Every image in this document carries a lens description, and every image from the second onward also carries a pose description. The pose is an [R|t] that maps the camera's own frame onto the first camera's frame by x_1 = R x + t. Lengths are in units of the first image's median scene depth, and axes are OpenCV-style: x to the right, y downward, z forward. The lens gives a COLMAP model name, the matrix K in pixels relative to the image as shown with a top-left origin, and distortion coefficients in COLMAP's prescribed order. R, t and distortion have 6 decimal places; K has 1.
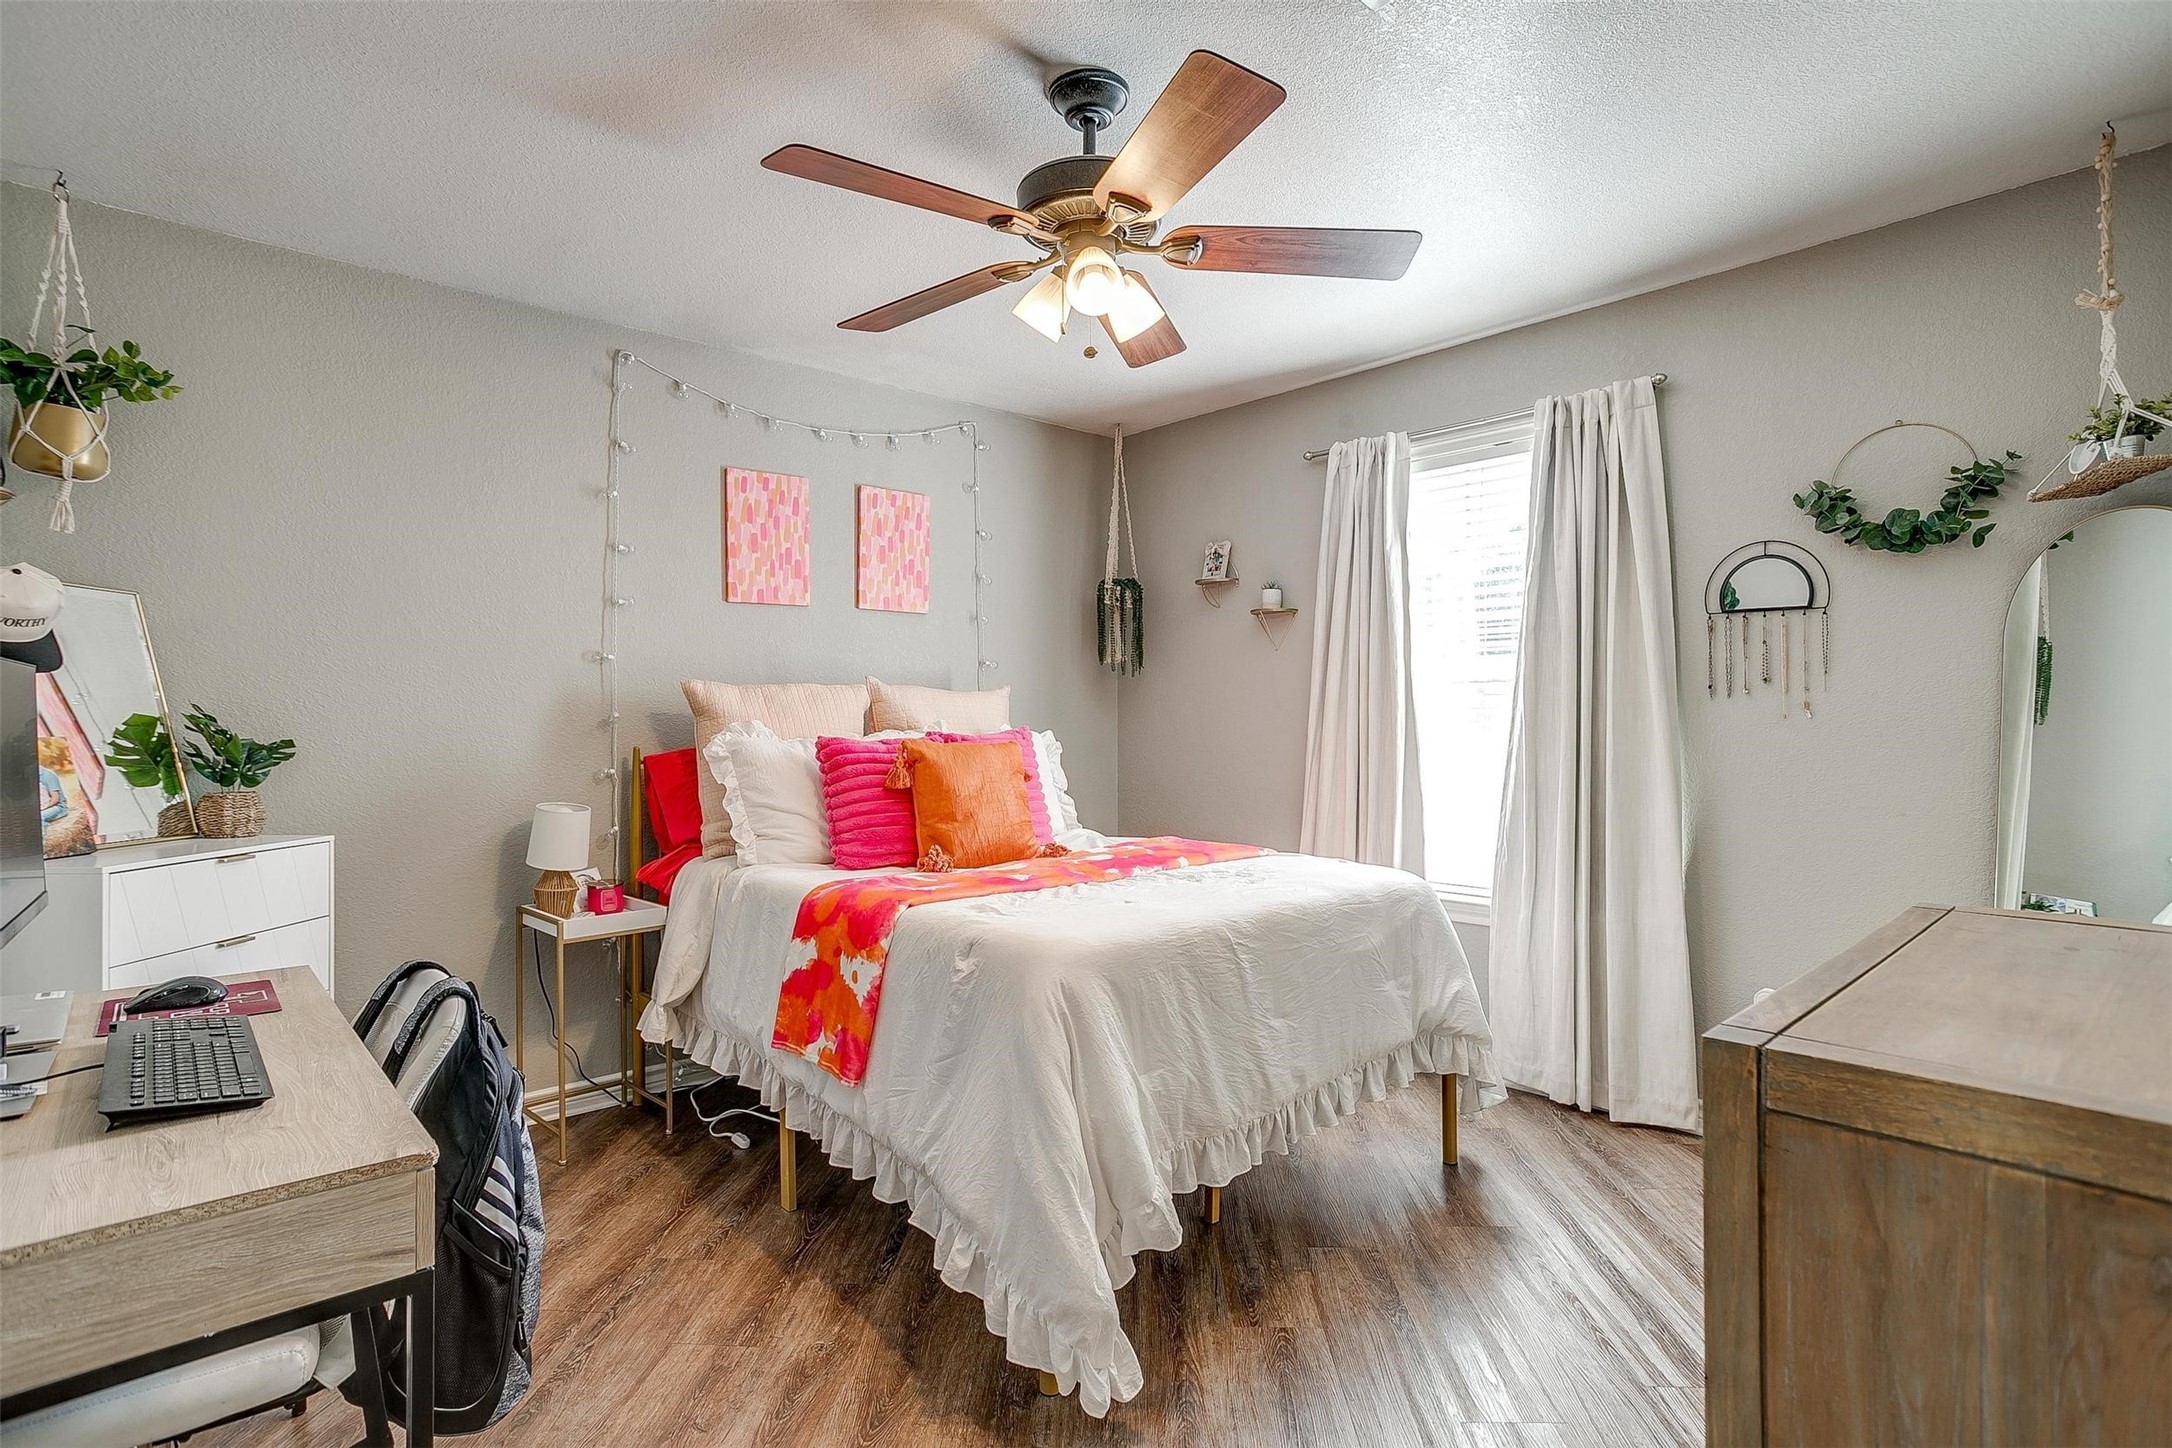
lens RADIAL K [[1058.2, 0, 1078.5], [0, 1058.2, 719.4], [0, 0, 1]] dist [-0.048189, 0.023354]
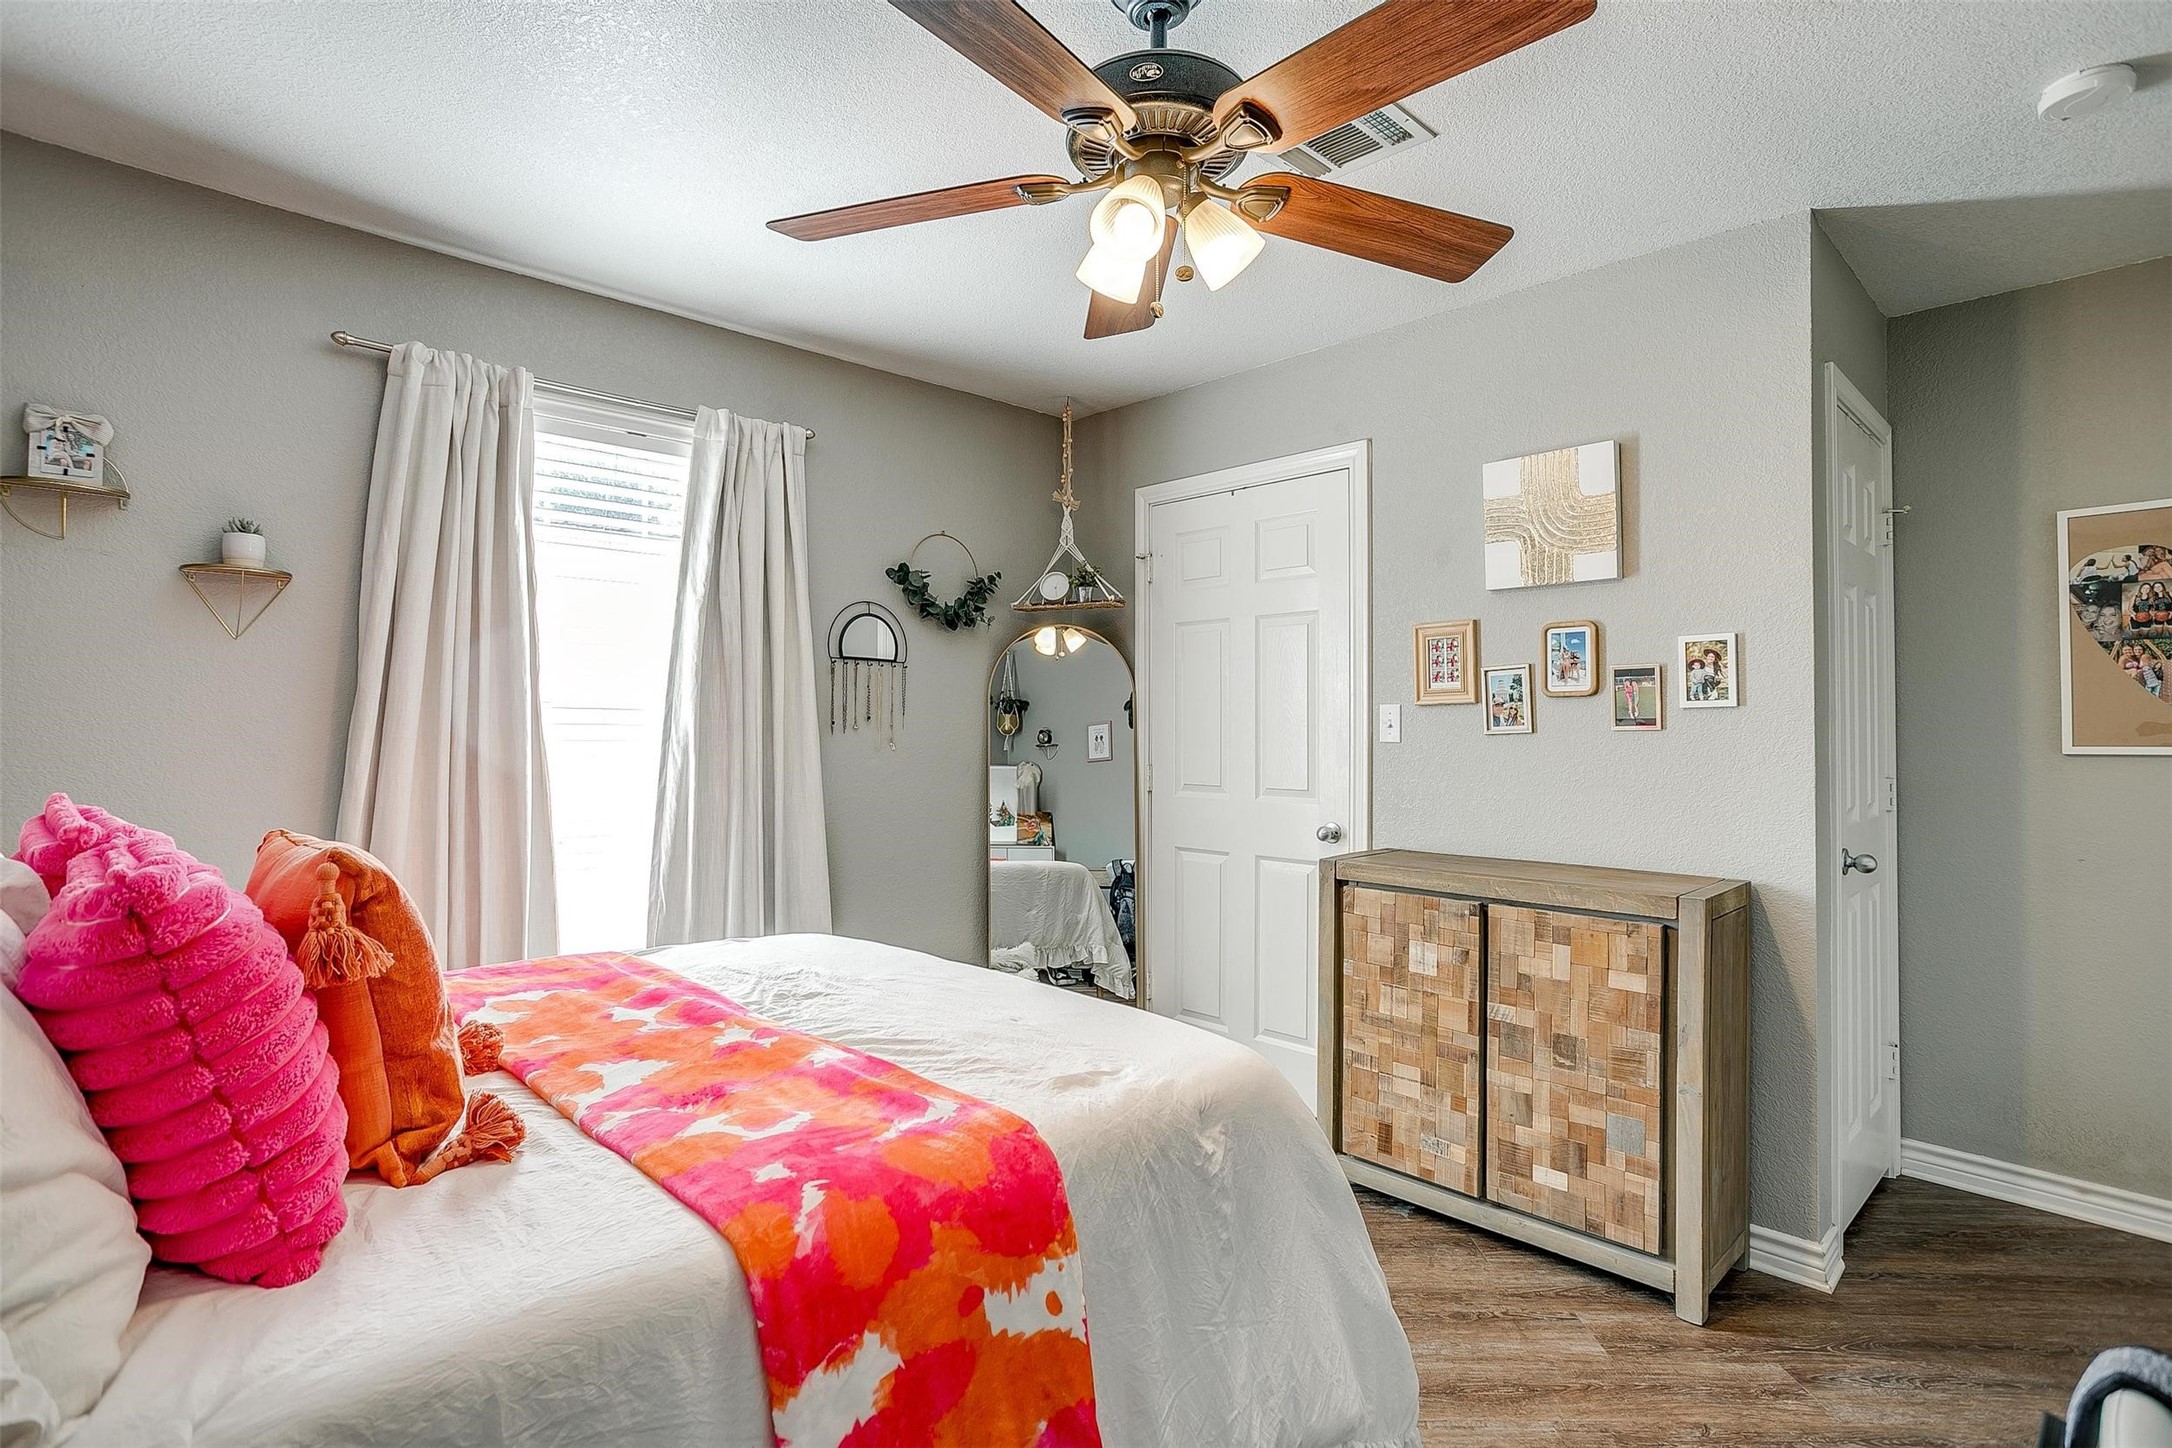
lens RADIAL K [[1058.2, 0, 1078.9], [0, 1058.2, 725.1], [0, 0, 1]] dist [-0.048189, 0.023354]
pose [[-0.026055, 0.005166, 0.999647, -0.581213], [-0.006870, 0.999962, -0.005347, -0.025389], [-0.999637, -0.007007, -0.026019, 0.813006]]
